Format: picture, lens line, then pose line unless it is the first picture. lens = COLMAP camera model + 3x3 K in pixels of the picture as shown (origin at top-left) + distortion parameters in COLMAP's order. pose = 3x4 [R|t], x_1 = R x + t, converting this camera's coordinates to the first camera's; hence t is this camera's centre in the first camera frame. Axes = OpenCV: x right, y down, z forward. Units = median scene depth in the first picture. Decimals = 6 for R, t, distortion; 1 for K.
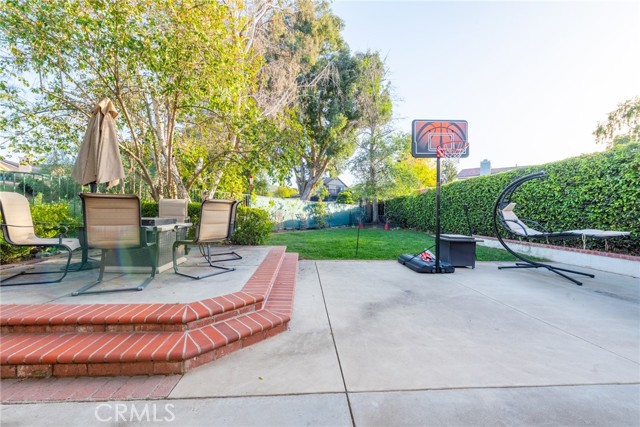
lens RADIAL K [[247.3, 0, 319.4], [0, 247.3, 216.5], [0, 0, 1]] dist [0.009245, -0.001728]
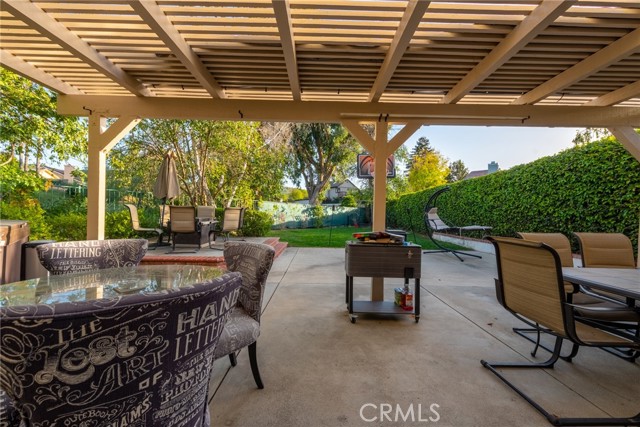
lens RADIAL K [[247.3, 0, 317.0], [0, 247.3, 222.0], [0, 0, 1]] dist [0.009245, -0.001728]
pose [[0.997292, 0.002395, -0.073510, 0.179128], [-0.001254, 0.999878, 0.015573, 0.005107], [0.073539, -0.015438, 0.997173, -0.406832]]
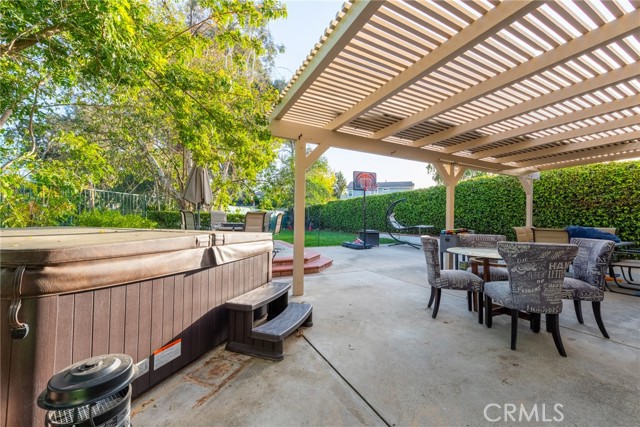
lens RADIAL K [[228.3, 0, 321.1], [0, 228.3, 214.5], [0, 0, 1]] dist [-0.000711, 0.000007]
pose [[0.924633, -0.002633, 0.380851, -0.440241], [0.012658, 0.999636, -0.023819, -0.005597], [-0.380650, 0.026844, 0.924330, -0.452892]]
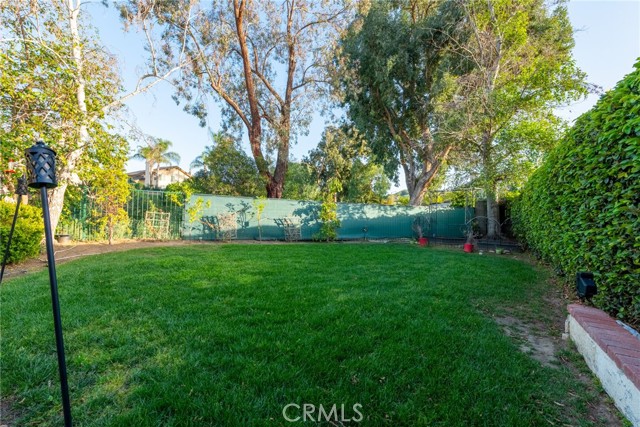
lens RADIAL K [[247.3, 0, 318.6], [0, 247.3, 216.9], [0, 0, 1]] dist [0.009245, -0.001728]
pose [[0.788799, 0.000568, -0.614651, 0.834147], [-0.019821, 0.999503, -0.024514, 0.001830], [0.614331, 0.031520, 0.788418, 0.959128]]
